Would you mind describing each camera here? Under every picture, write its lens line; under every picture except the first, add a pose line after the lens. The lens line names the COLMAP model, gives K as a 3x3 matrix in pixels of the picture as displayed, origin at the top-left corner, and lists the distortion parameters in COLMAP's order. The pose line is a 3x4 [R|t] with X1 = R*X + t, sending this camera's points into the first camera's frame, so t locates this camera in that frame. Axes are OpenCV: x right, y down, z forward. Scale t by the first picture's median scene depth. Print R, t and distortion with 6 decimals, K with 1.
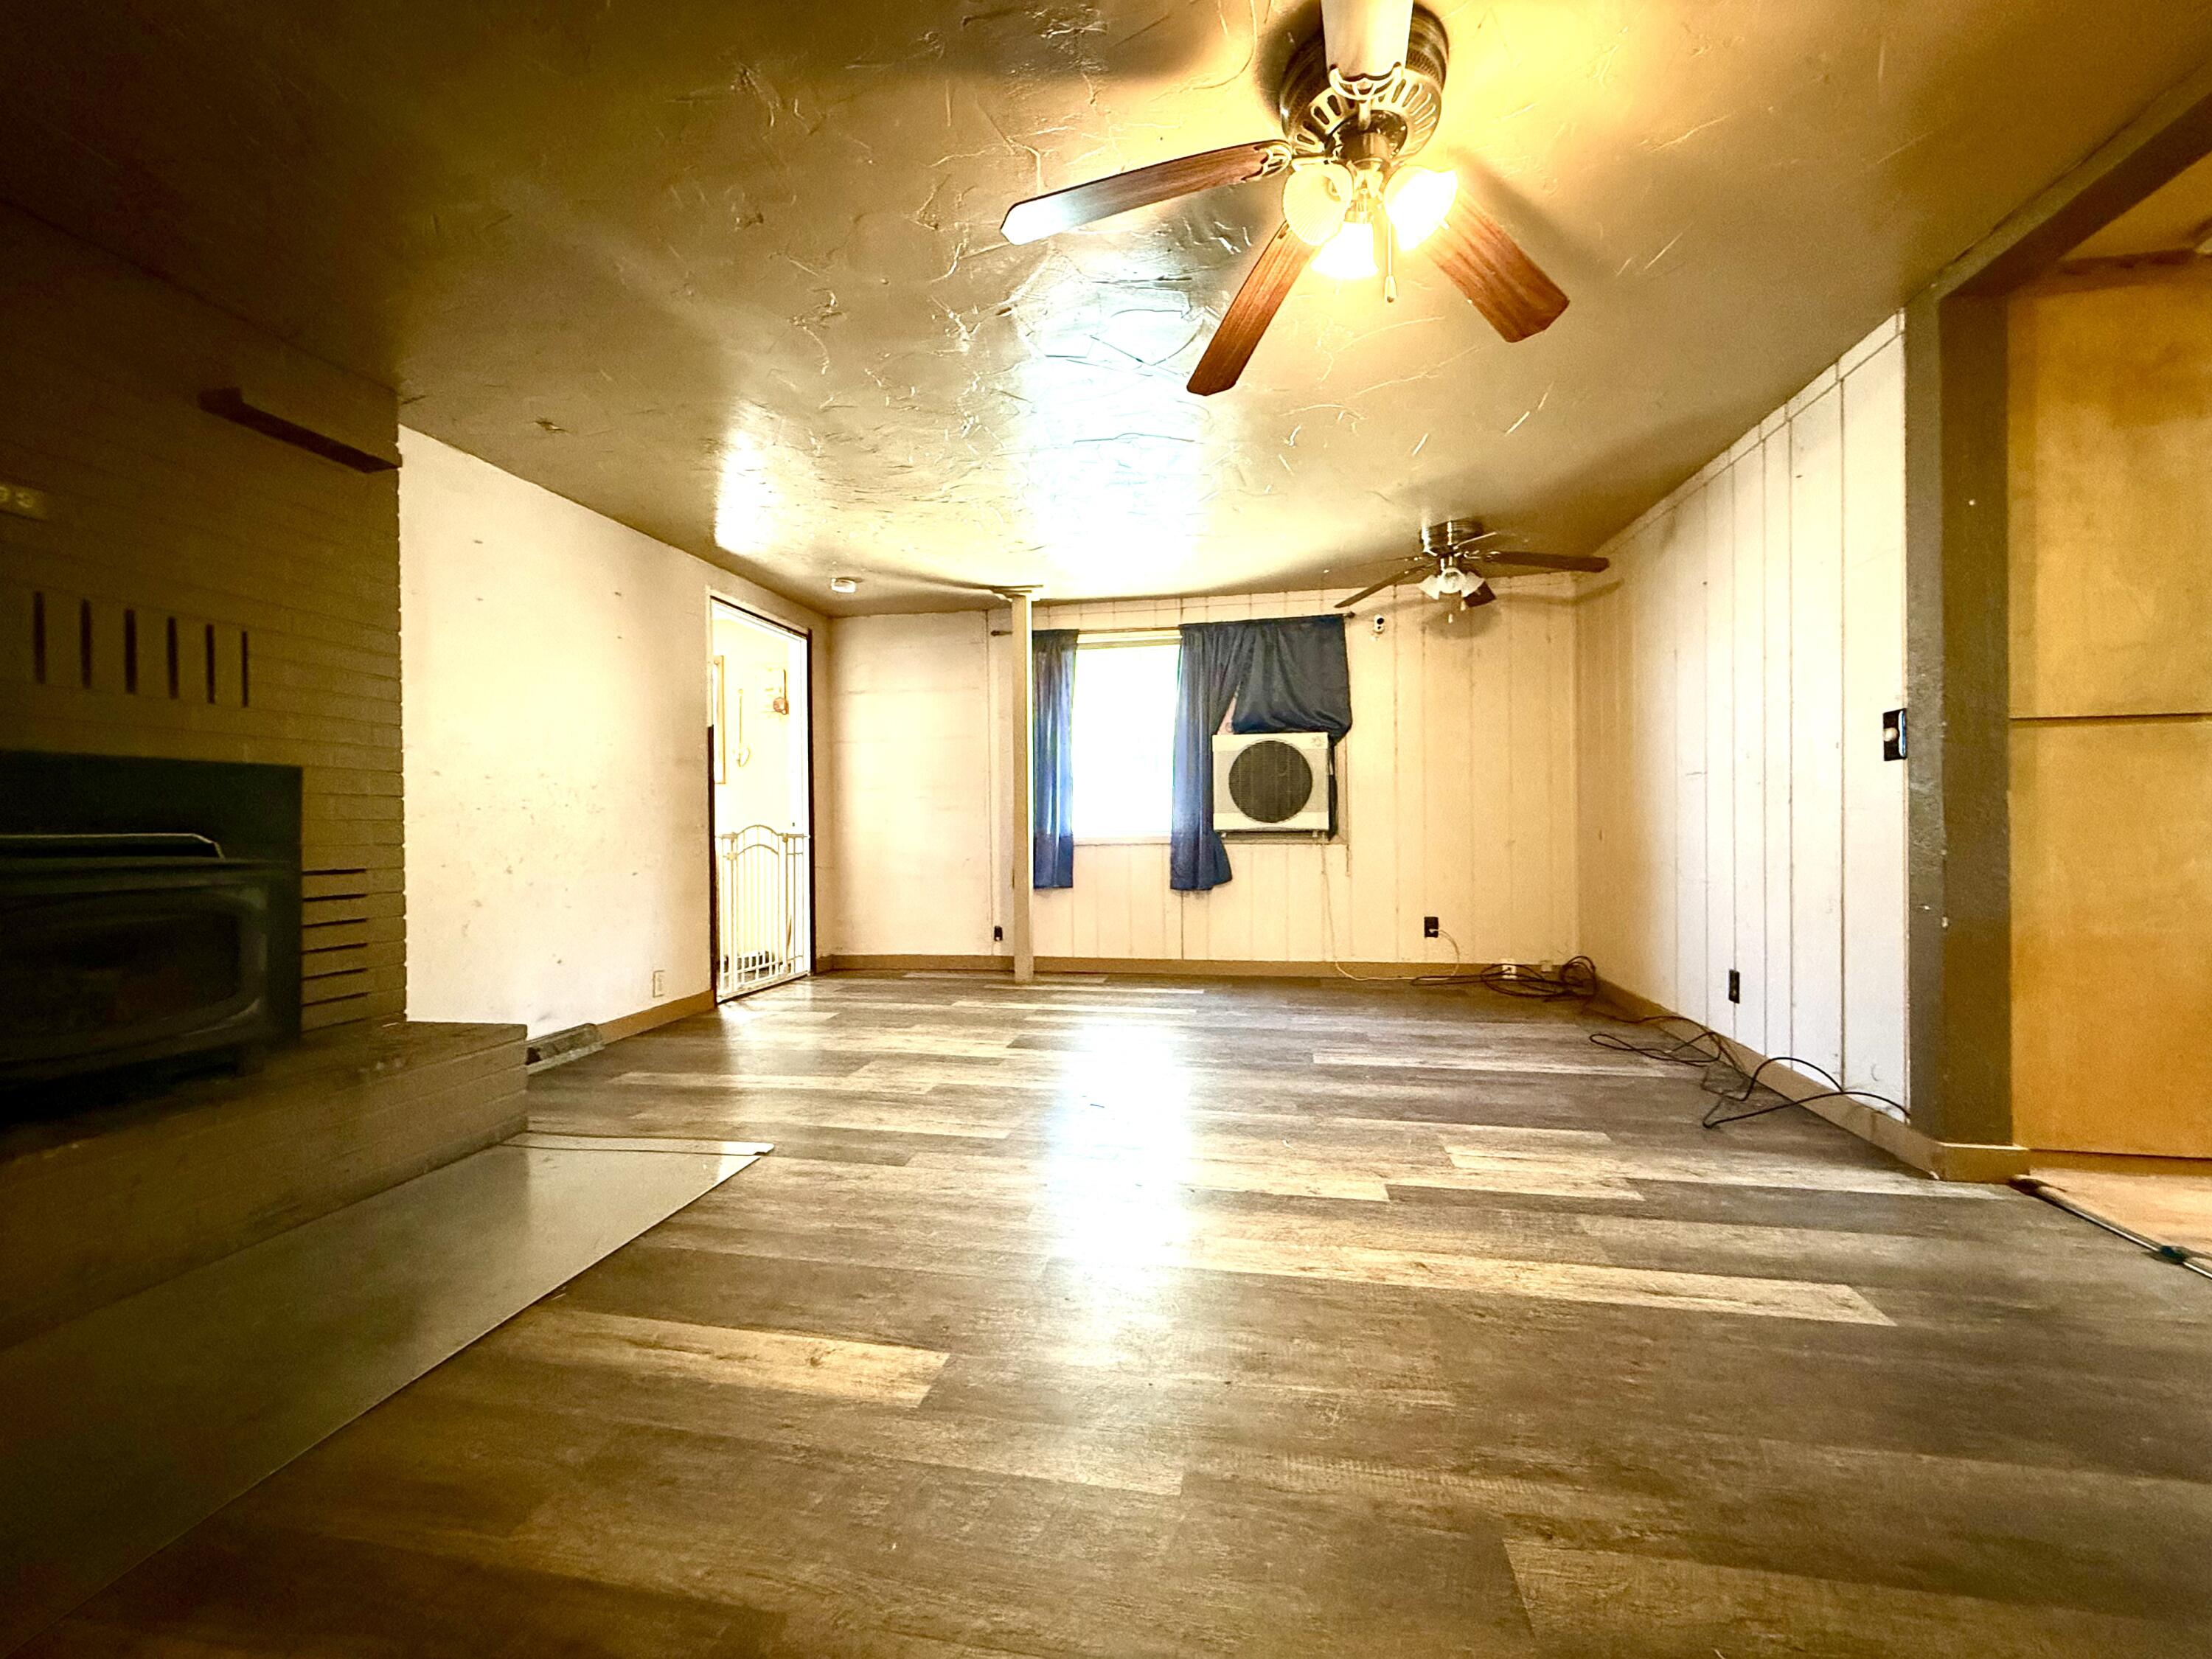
lens RADIAL K [[877.4, 0, 1101.6], [0, 877.4, 829.1], [0, 0, 1]] dist [0.001936, -0.000152]
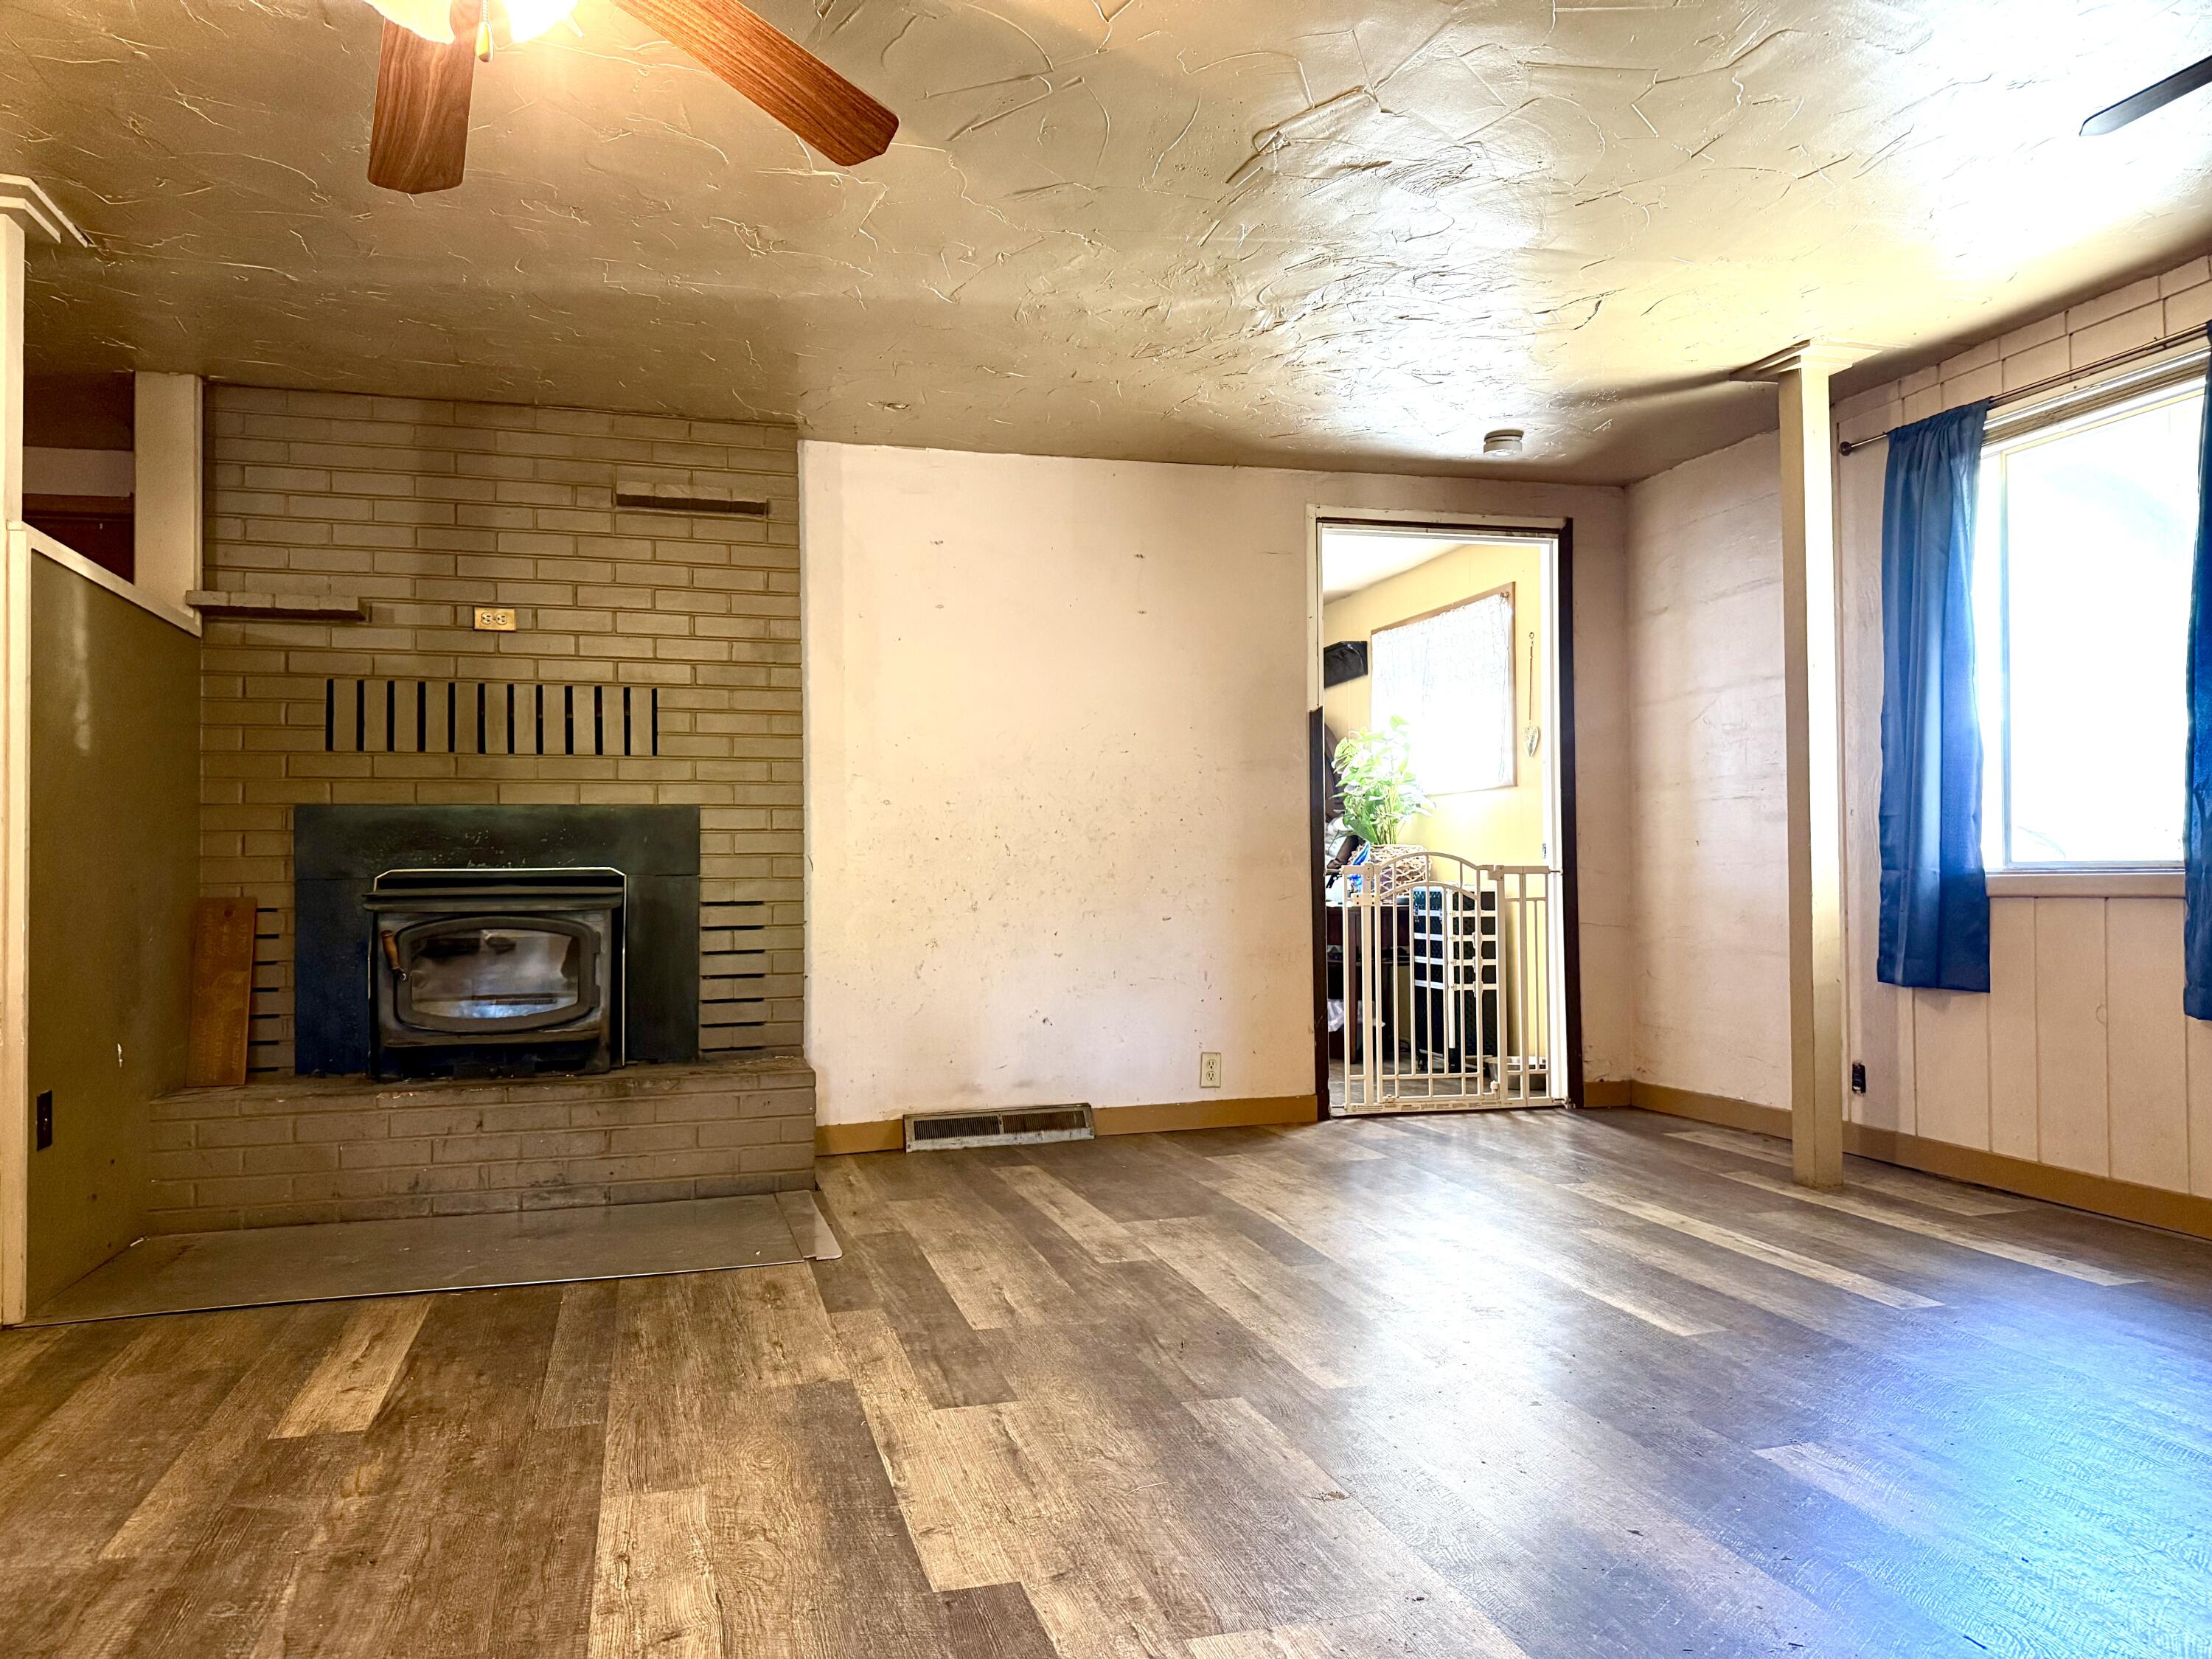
lens RADIAL K [[1537.0, 0, 1107.4], [0, 1537.0, 840.6], [0, 0, 1]] dist [0.051070, -0.061779]
pose [[0.455040, -0.012060, -0.890389, 0.899488], [0.004829, 0.999927, -0.011075, -0.003703], [0.890458, 0.000740, 0.455065, 0.513568]]
